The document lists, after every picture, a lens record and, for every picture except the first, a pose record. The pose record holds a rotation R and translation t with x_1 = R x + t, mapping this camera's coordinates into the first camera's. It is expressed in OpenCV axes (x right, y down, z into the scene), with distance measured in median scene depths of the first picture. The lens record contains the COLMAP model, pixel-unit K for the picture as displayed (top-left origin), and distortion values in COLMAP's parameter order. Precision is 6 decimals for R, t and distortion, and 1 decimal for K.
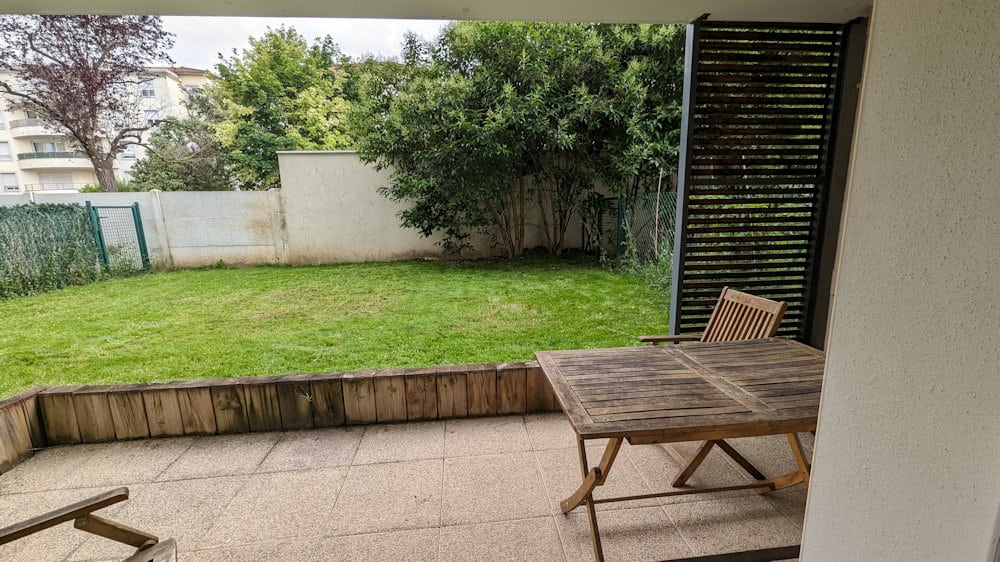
lens RADIAL K [[418.1, 0, 500.0], [0, 418.1, 281.0], [0, 0, 1]] dist [-0.001965, -0.000321]
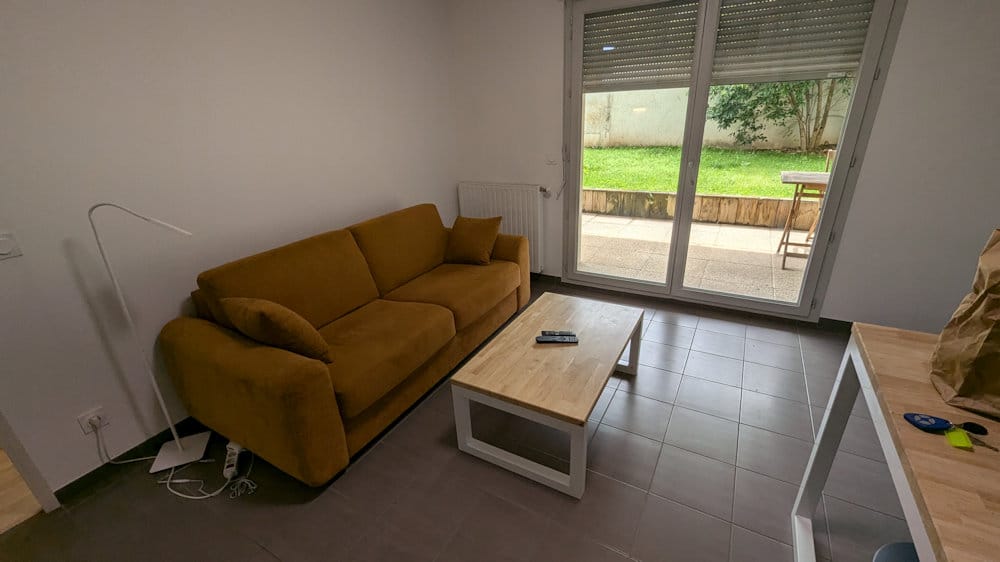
lens RADIAL K [[418.1, 0, 500.0], [0, 418.1, 281.0], [0, 0, 1]] dist [-0.001965, -0.000321]
pose [[0.812752, 0.208837, -0.543894, 0.133490], [-0.080960, 0.964975, 0.249538, 0.195840], [0.576957, -0.158779, 0.801193, -1.088957]]
